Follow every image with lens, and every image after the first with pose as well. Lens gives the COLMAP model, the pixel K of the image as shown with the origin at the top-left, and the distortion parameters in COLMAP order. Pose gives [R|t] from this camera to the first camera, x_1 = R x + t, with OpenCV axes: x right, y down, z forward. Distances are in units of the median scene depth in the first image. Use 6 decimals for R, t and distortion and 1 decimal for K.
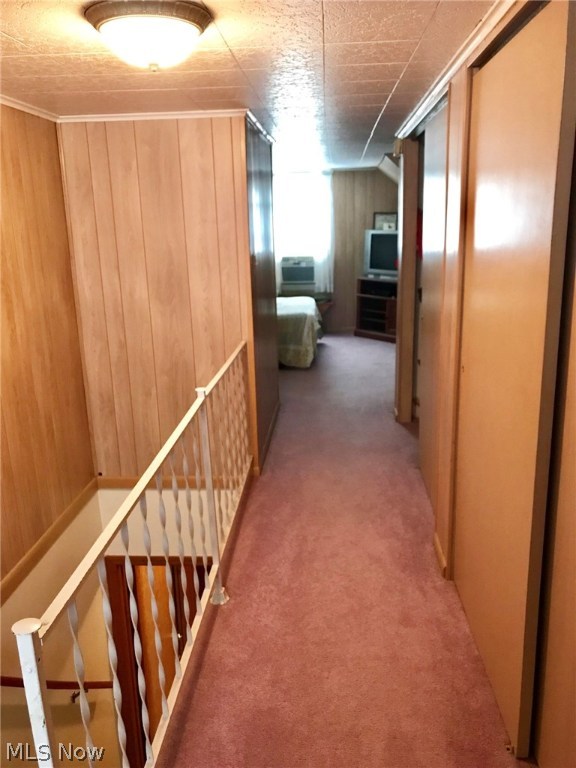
lens RADIAL K [[632.2, 0, 288.4], [0, 632.2, 382.8], [0, 0, 1]] dist [-0.011413, 0.003400]
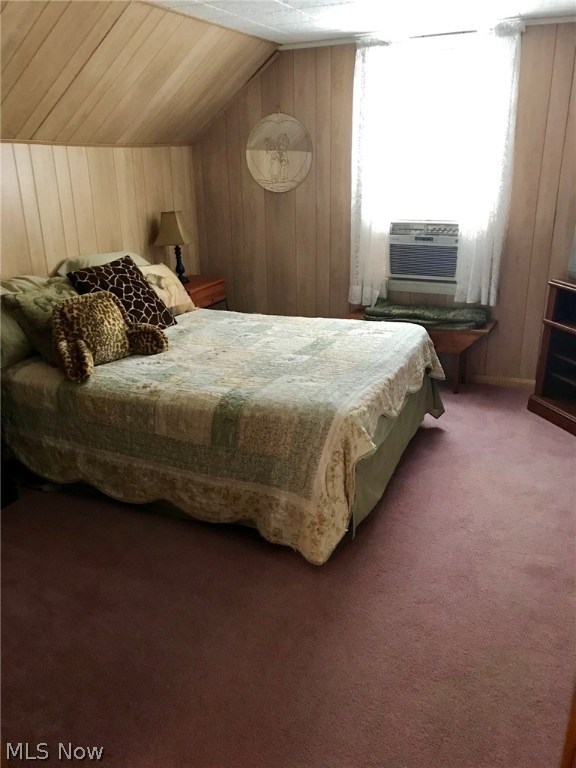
lens RADIAL K [[632.2, 0, 290.0], [0, 632.2, 387.2], [0, 0, 1]] dist [-0.011413, 0.003400]
pose [[0.938143, 0.132845, -0.319749, 0.086877], [-0.103579, 0.988856, 0.106937, -0.118487], [0.330392, -0.067203, 0.941448, 0.511356]]
